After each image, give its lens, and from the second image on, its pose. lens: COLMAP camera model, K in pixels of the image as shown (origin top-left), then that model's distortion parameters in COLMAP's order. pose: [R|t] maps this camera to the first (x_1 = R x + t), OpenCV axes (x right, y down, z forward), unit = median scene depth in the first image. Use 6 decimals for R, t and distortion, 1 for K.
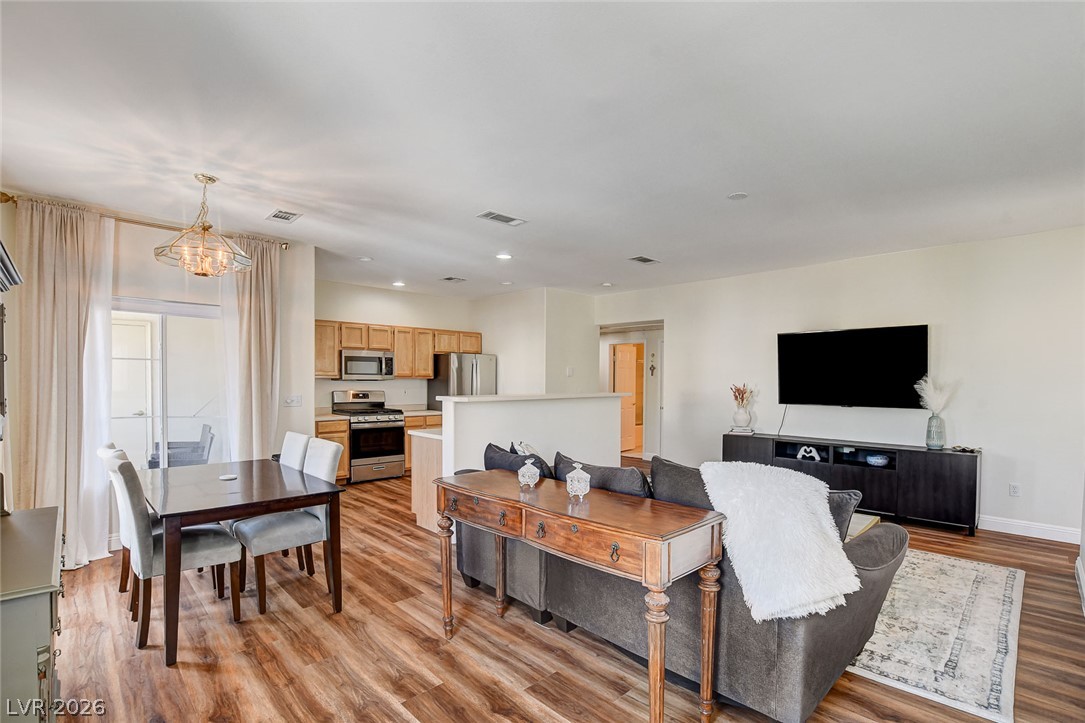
lens RADIAL K [[499.1, 0, 545.7], [0, 499.1, 393.0], [0, 0, 1]] dist [-0.027841, 0.000606]
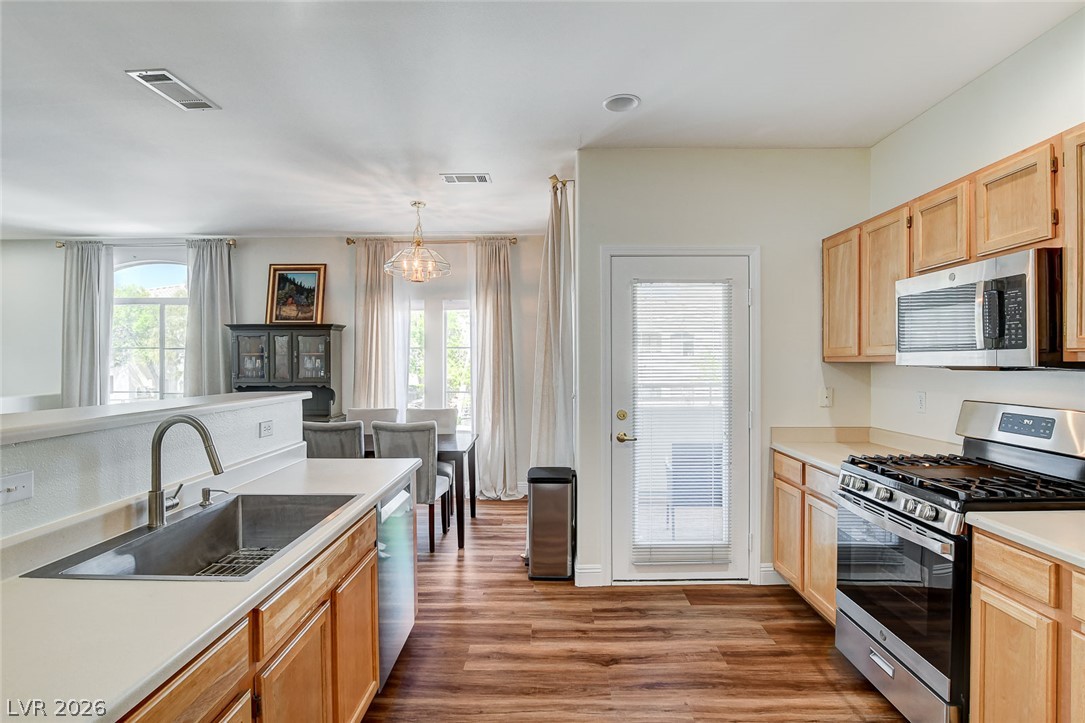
lens RADIAL K [[551.5, 0, 542.5], [0, 551.5, 361.5], [0, 0, 1]] dist [-0.025775, 0.001257]
pose [[-0.704300, -0.003555, -0.709894, 0.041295], [-0.020555, 0.999670, 0.015387, -0.031163], [0.709605, 0.025429, -0.704141, 1.109379]]
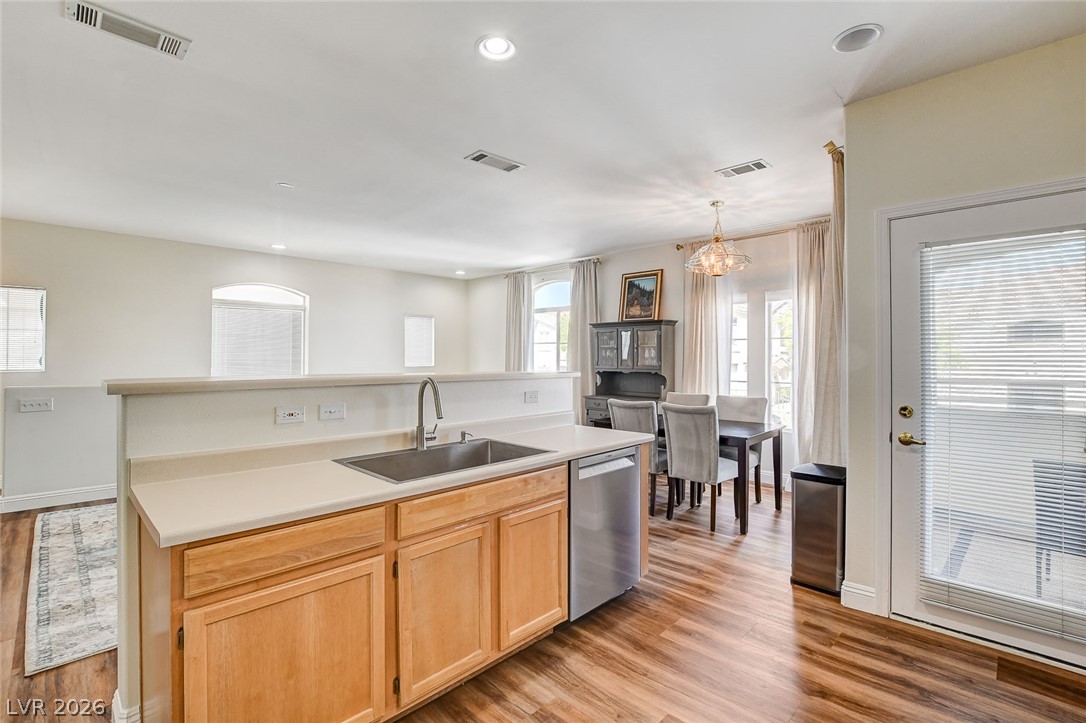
lens RADIAL K [[494.6, 0, 544.7], [0, 494.6, 349.7], [0, 0, 1]] dist [-0.023946, 0.001227]
pose [[-0.999613, -0.009019, -0.026312, -0.094474], [-0.009326, 0.999890, 0.011564, -0.023778], [0.026205, 0.011805, -0.999587, 1.164441]]
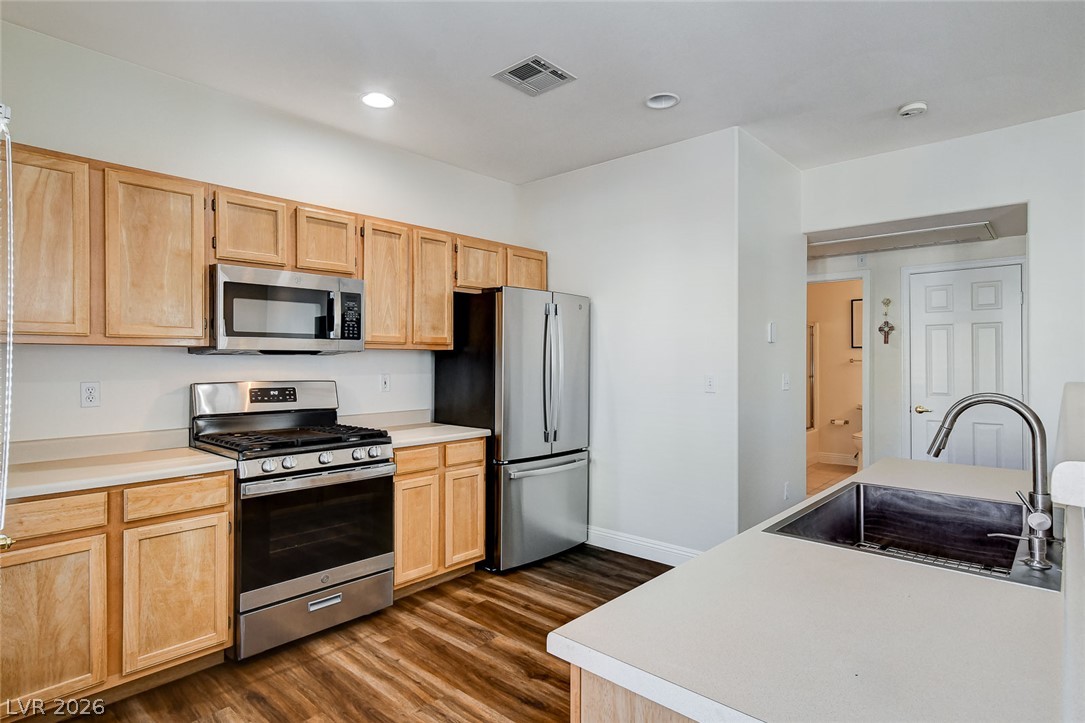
lens RADIAL K [[581.9, 0, 545.7], [0, 581.9, 358.6], [0, 0, 1]] dist [0.005143, 0.001178]
pose [[0.997624, -0.005709, 0.068651, -0.212898], [0.007737, 0.999540, -0.029309, -0.007538], [-0.068452, 0.029771, 0.997210, 0.590358]]
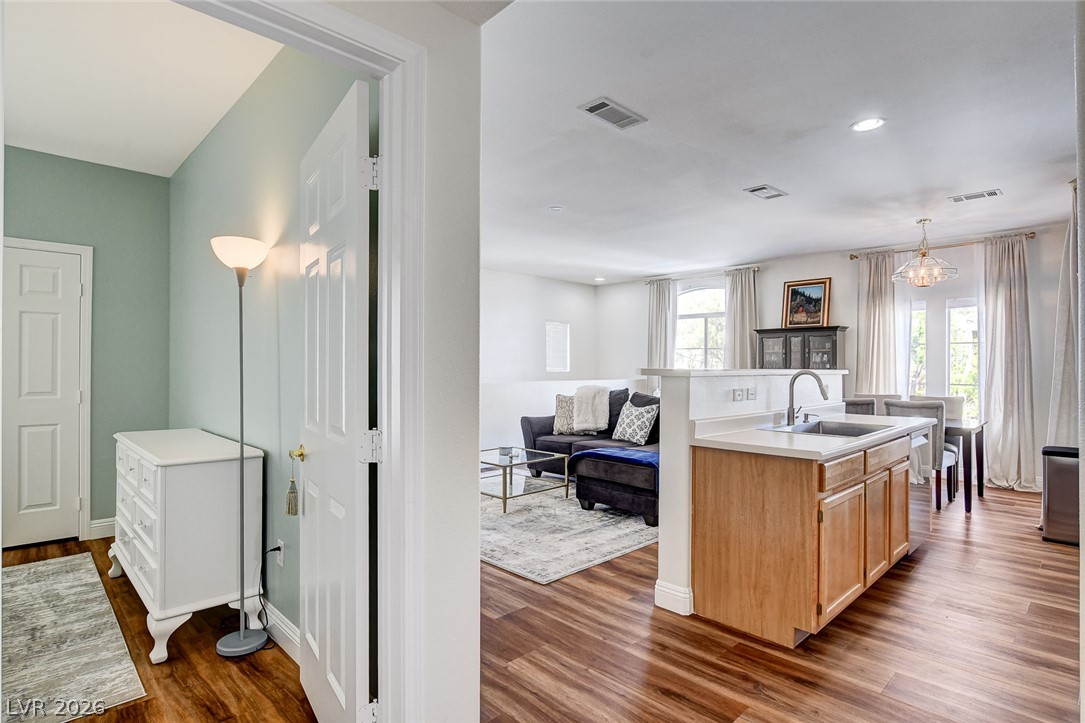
lens RADIAL K [[555.6, 0, 543.7], [0, 555.6, 363.4], [0, 0, 1]] dist [-0.009573, -0.000192]
pose [[-0.999946, -0.010348, -0.000223, 0.228349], [-0.010350, 0.999737, 0.020452, -0.013660], [0.000011, 0.020454, -0.999791, 1.338141]]
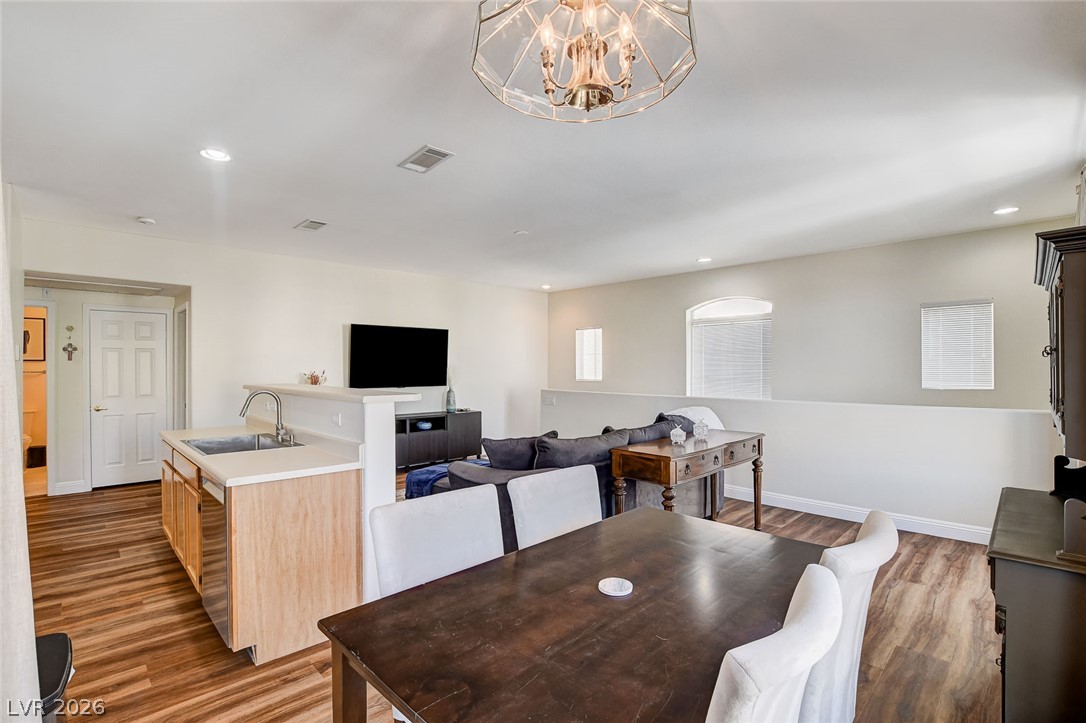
lens RADIAL K [[493.5, 0, 542.7], [0, 493.5, 368.1], [0, 0, 1]] dist [-0.027789, 0.001821]
pose [[-0.001886, -0.006972, 0.999974, -0.534086], [0.026241, 0.999631, 0.007020, -0.017579], [-0.999654, 0.026253, -0.001703, 0.517650]]
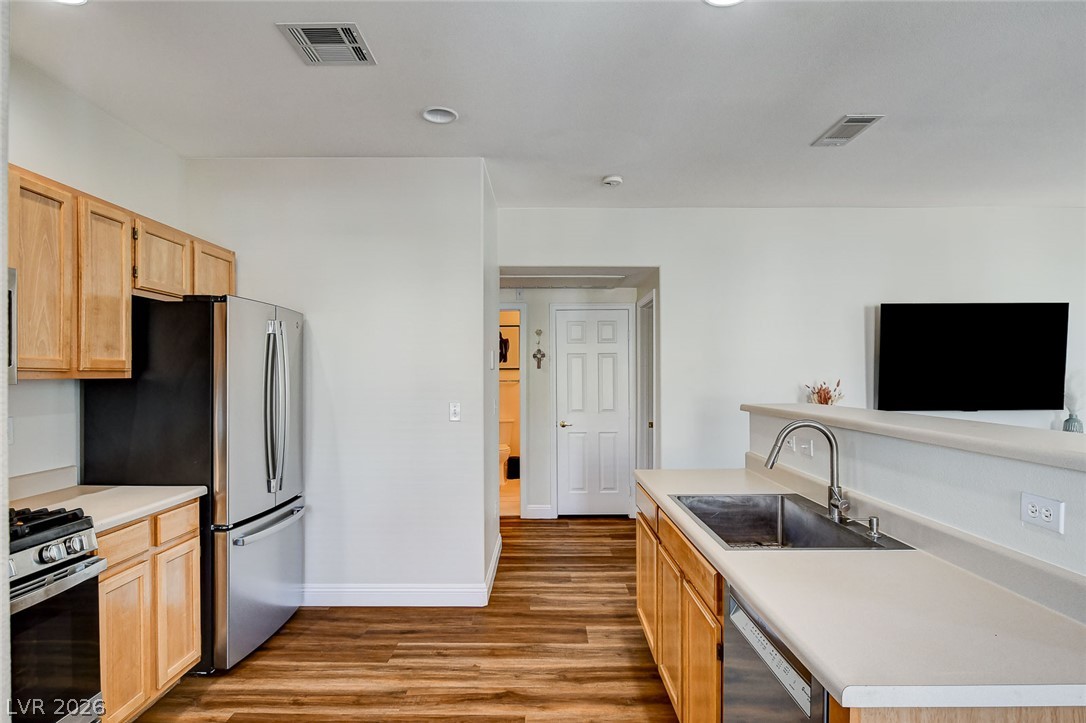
lens RADIAL K [[599.9, 0, 540.6], [0, 599.9, 376.7], [0, 0, 1]] dist [-0.017592, 0.001083]
pose [[0.700852, -0.009885, 0.713239, -0.361317], [0.026036, 0.999592, -0.011730, -0.022844], [-0.712832, 0.026791, 0.700823, 0.681273]]
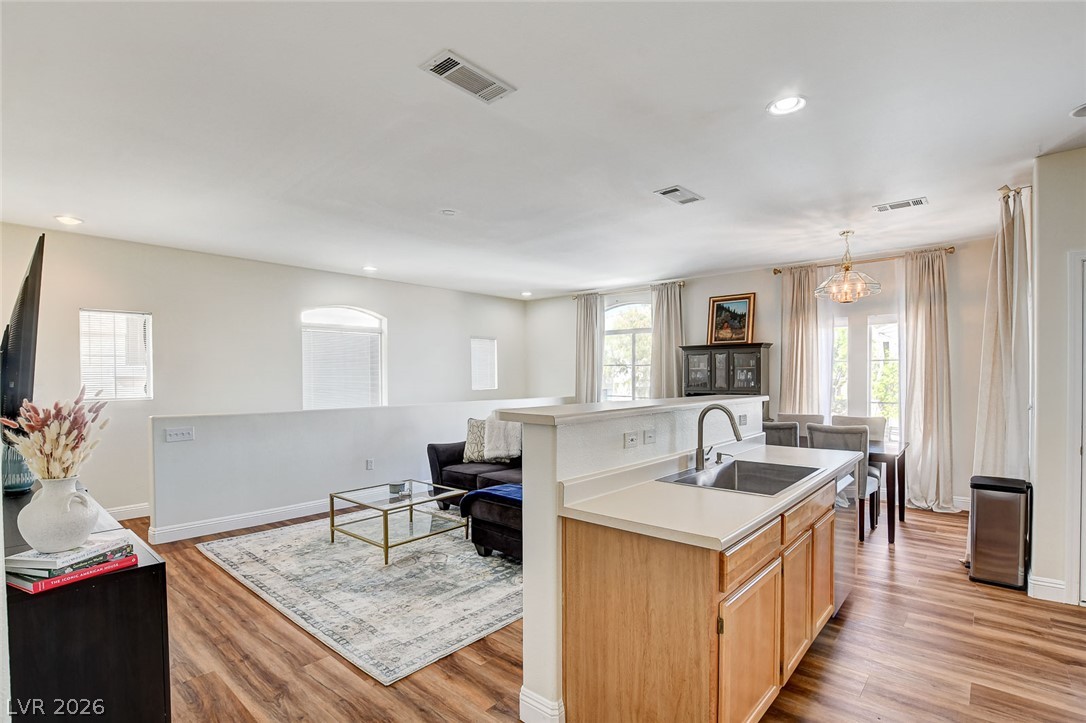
lens RADIAL K [[518.5, 0, 542.7], [0, 518.5, 383.3], [0, 0, 1]] dist [-0.026262, 0.001283]
pose [[-0.997050, 0.000237, -0.076755, 0.146070], [-0.002849, 0.999192, 0.040092, -0.031254], [0.076702, 0.040192, -0.996244, 1.204438]]
